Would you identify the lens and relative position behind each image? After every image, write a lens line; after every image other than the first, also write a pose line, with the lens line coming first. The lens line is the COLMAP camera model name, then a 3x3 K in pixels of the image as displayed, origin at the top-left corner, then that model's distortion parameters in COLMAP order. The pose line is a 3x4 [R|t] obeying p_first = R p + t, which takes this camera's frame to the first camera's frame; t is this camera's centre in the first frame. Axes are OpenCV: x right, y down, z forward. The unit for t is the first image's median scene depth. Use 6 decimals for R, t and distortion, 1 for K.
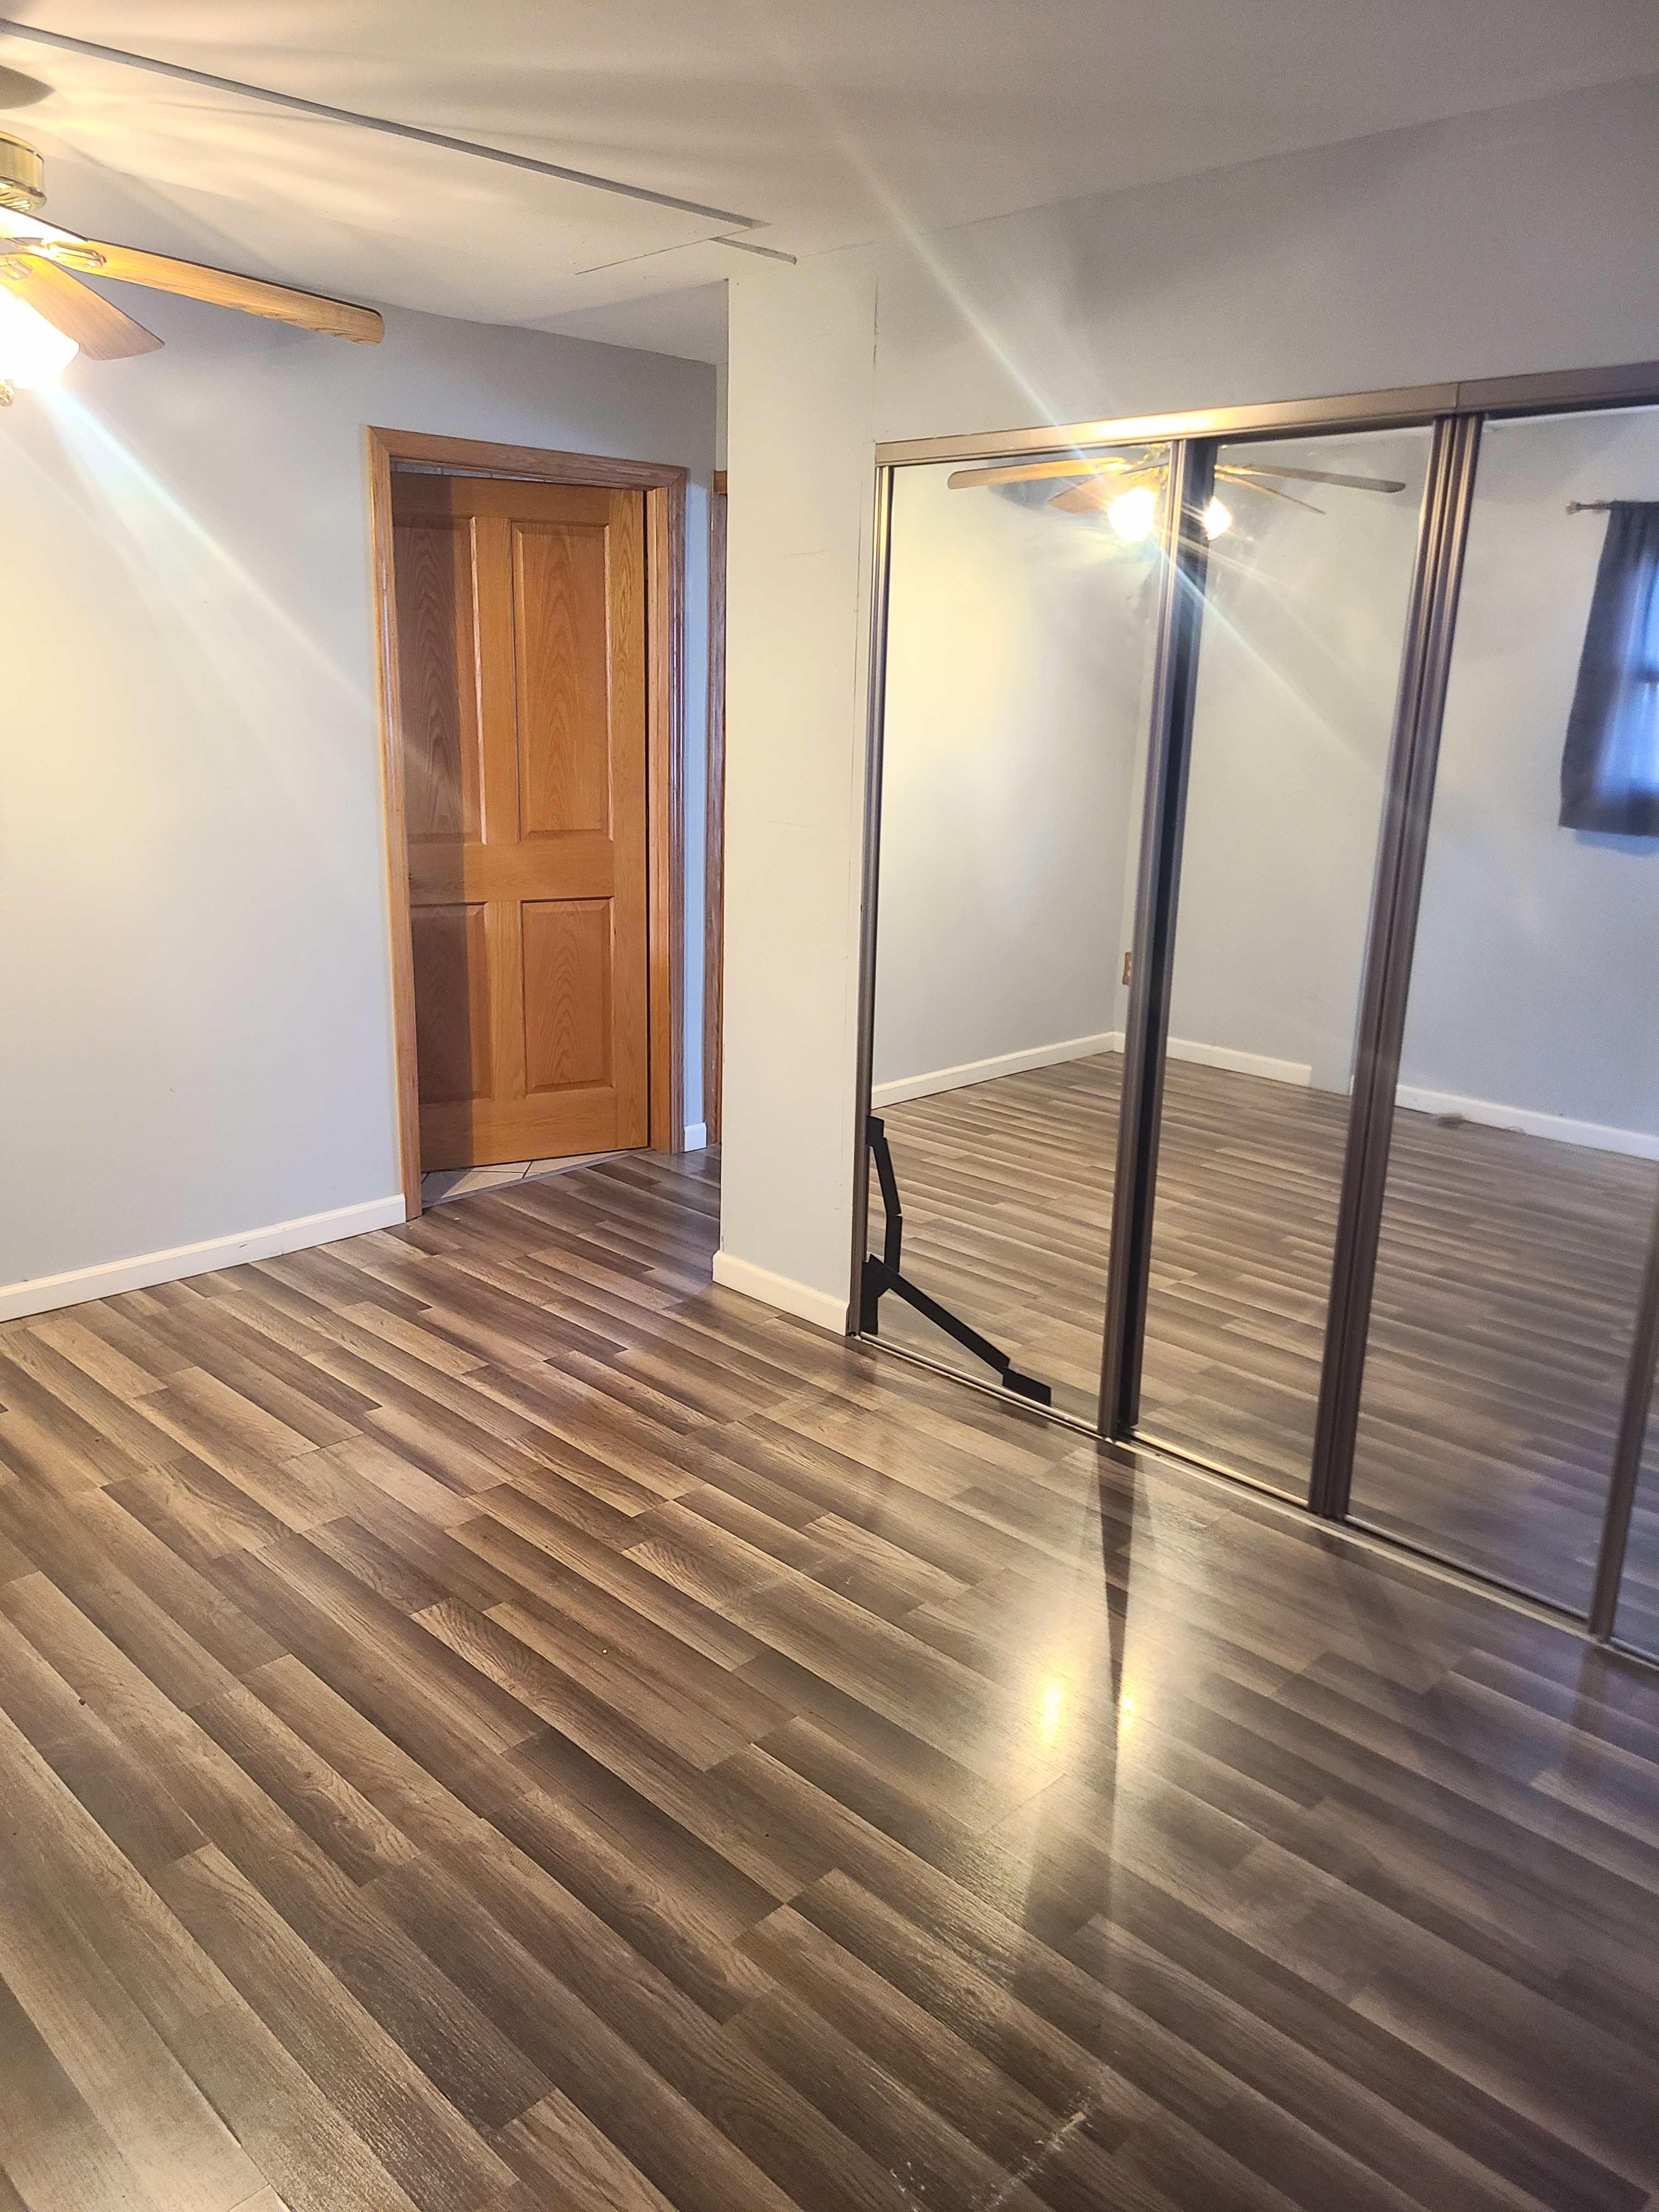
lens RADIAL K [[1672.9, 0, 829.5], [0, 1672.9, 1106.0], [0, 0, 1]] dist [0.069782, -0.059243]
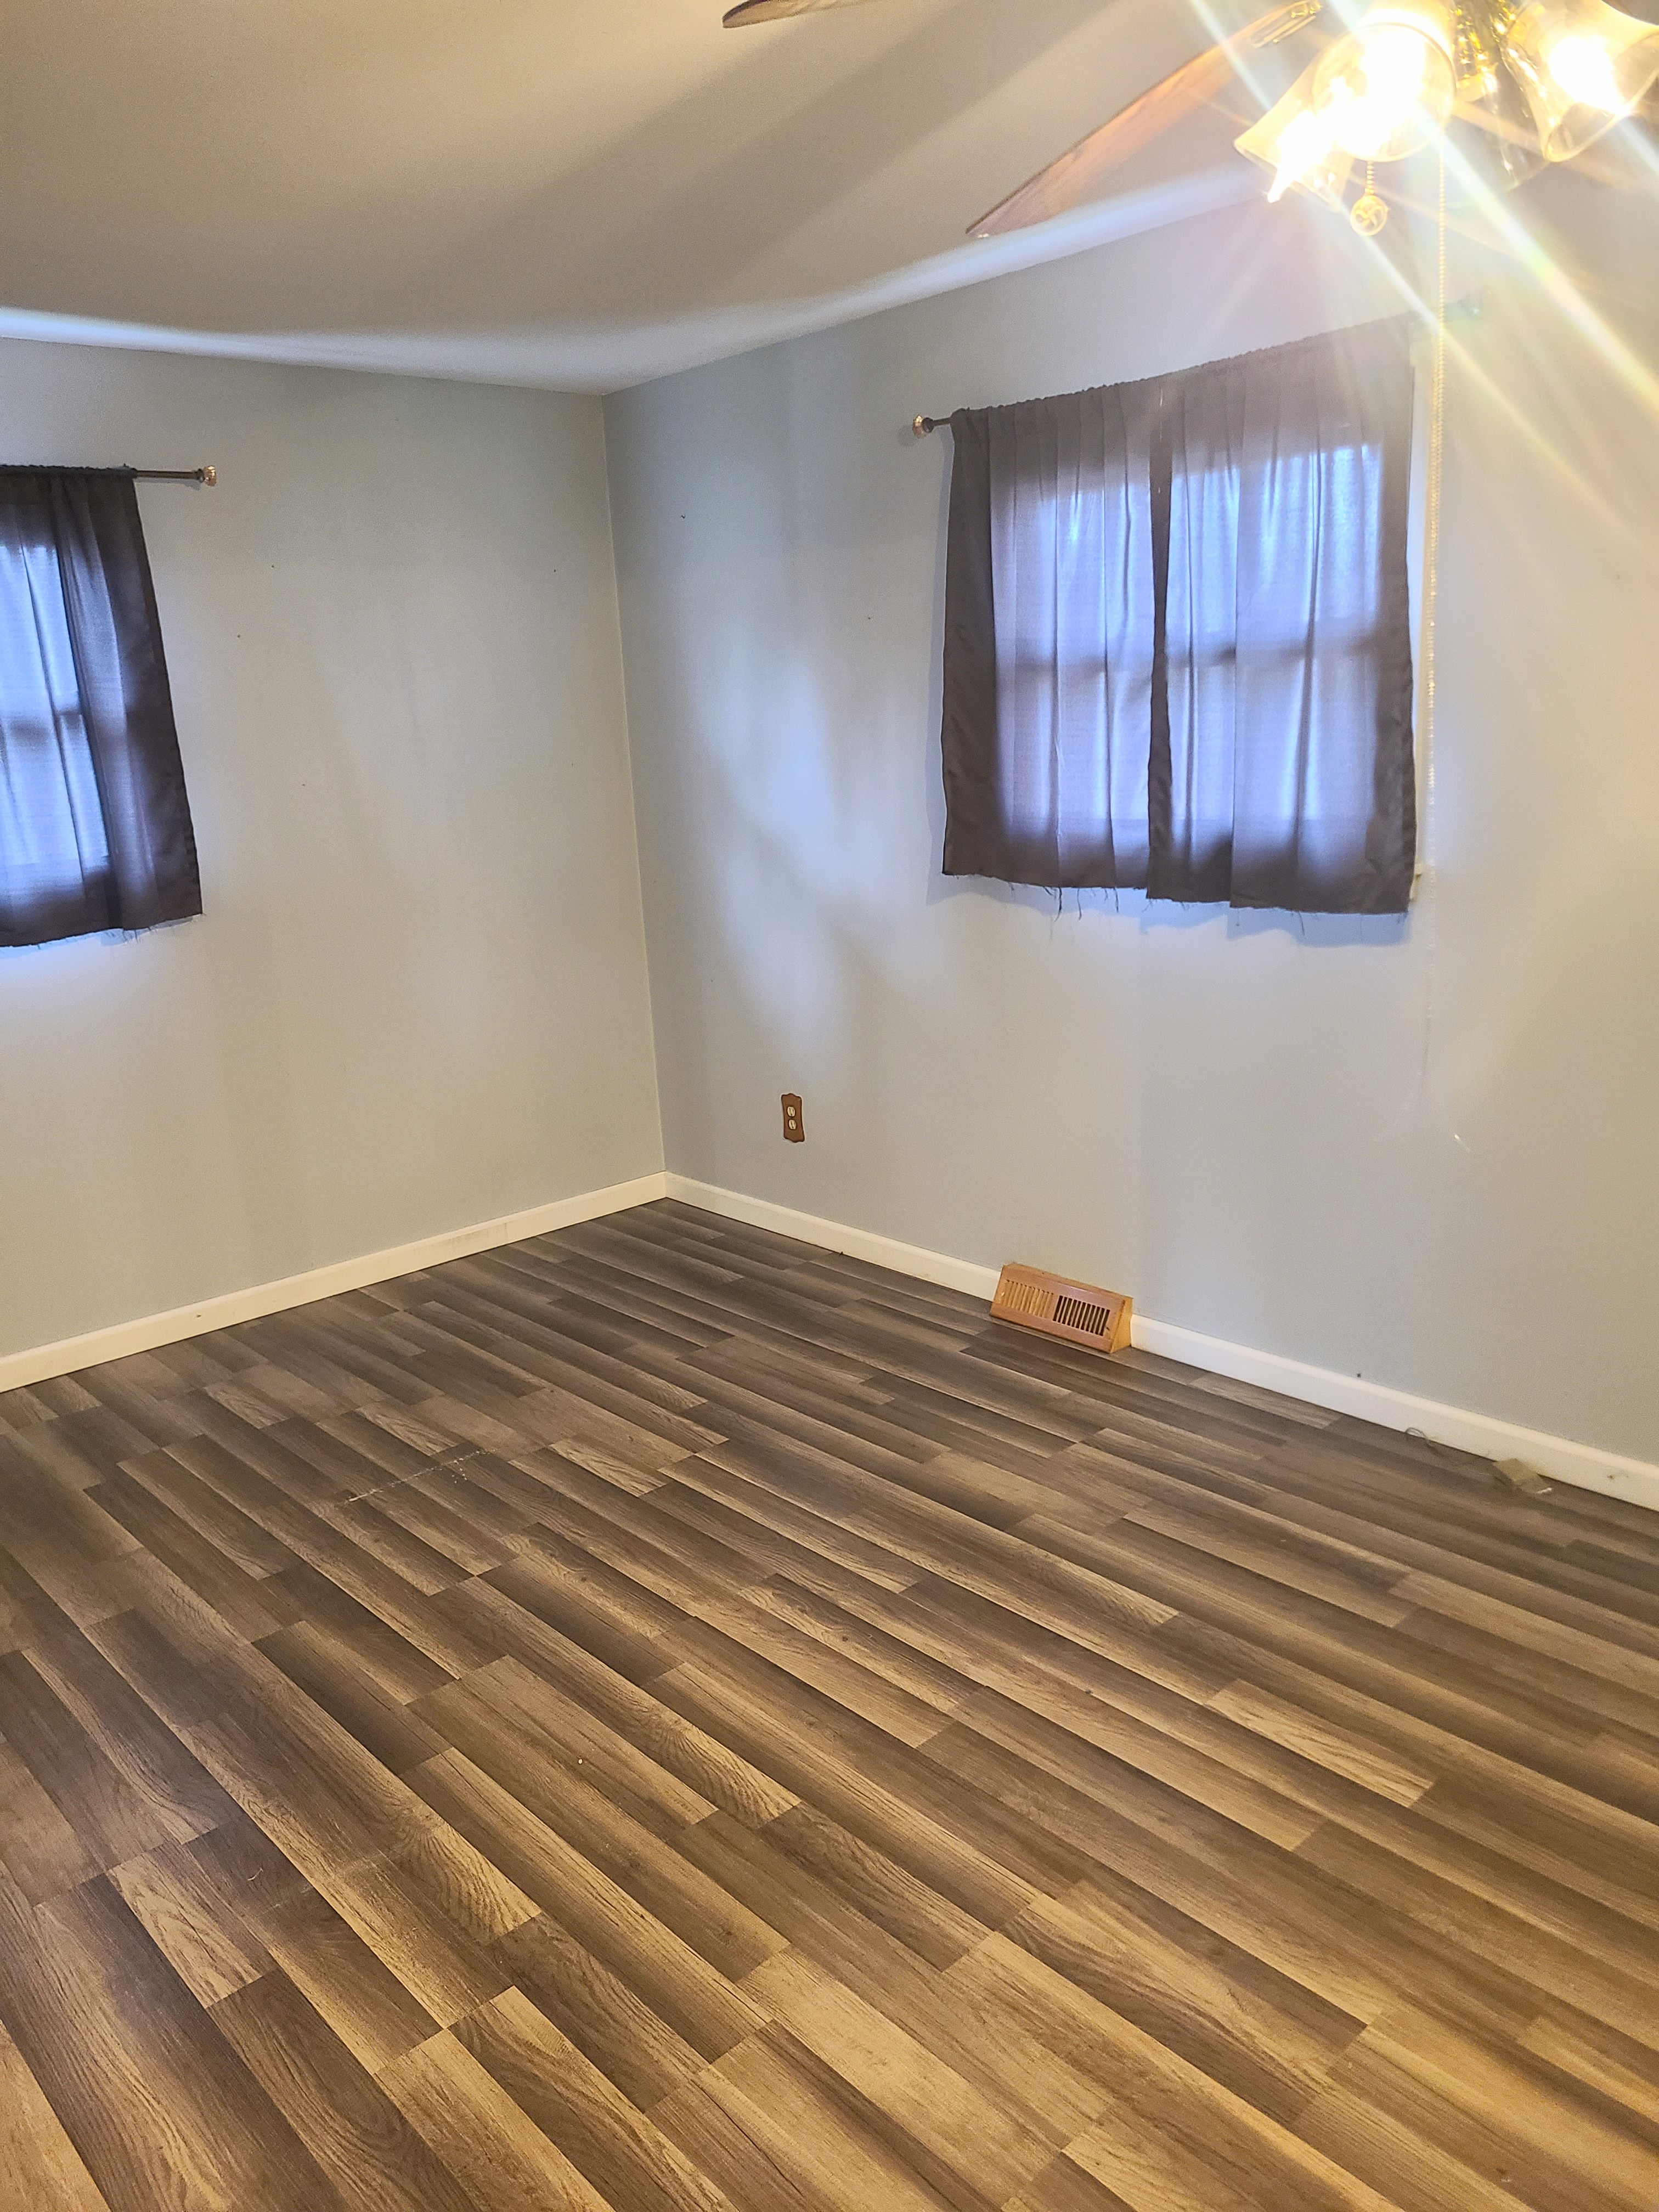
lens RADIAL K [[1672.9, 0, 829.5], [0, 1672.9, 1106.0], [0, 0, 1]] dist [0.069782, -0.059243]
pose [[-0.998134, 0.012308, 0.059801, -0.323956], [0.039443, 0.877634, 0.477705, -0.419644], [-0.046603, 0.479173, -0.876482, 1.607587]]
